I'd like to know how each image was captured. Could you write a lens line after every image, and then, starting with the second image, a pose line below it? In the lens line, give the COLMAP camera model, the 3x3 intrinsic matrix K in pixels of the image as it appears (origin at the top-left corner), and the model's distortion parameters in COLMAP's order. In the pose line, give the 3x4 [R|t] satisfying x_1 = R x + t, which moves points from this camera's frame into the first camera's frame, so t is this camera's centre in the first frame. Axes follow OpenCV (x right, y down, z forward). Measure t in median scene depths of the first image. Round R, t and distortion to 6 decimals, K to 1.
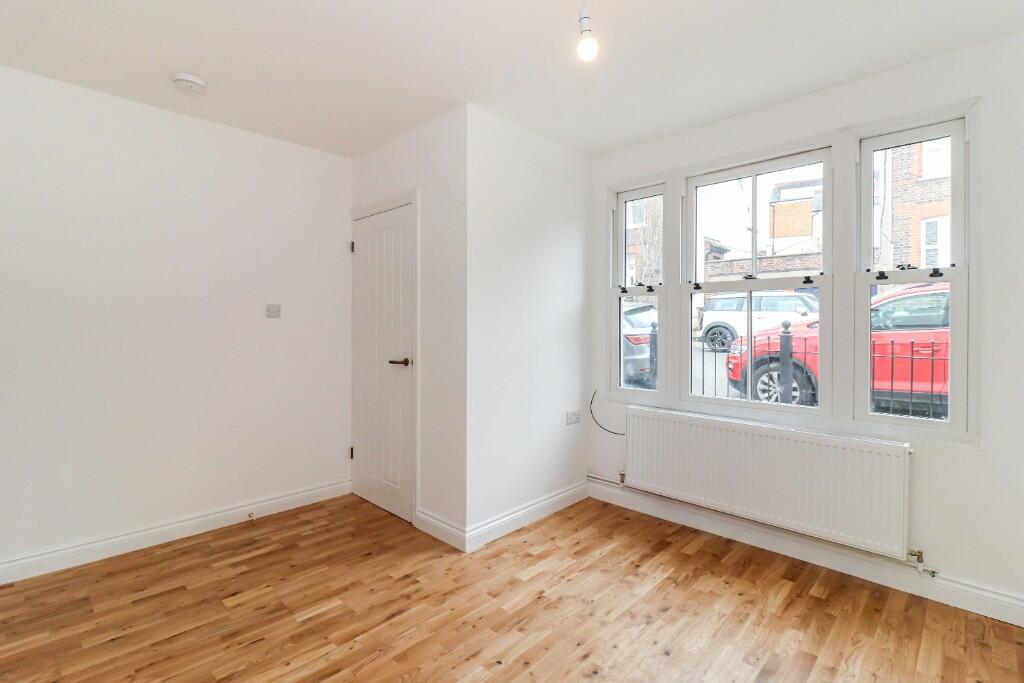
lens RADIAL K [[488.4, 0, 509.9], [0, 488.4, 331.1], [0, 0, 1]] dist [-0.002068, -0.001104]
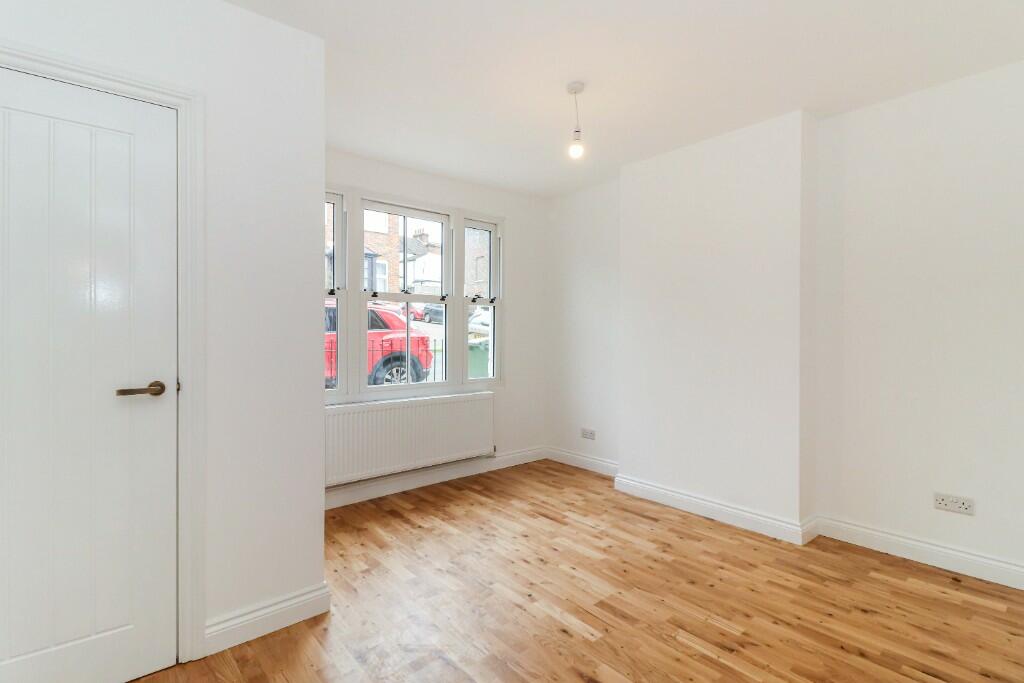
lens RADIAL K [[488.4, 0, 509.9], [0, 488.4, 331.1], [0, 0, 1]] dist [-0.002068, -0.001104]
pose [[0.060047, 0.000826, 0.998195, -0.928958], [0.002071, 0.999997, -0.000952, -0.000902], [-0.998193, 0.002125, 0.060045, 0.704312]]
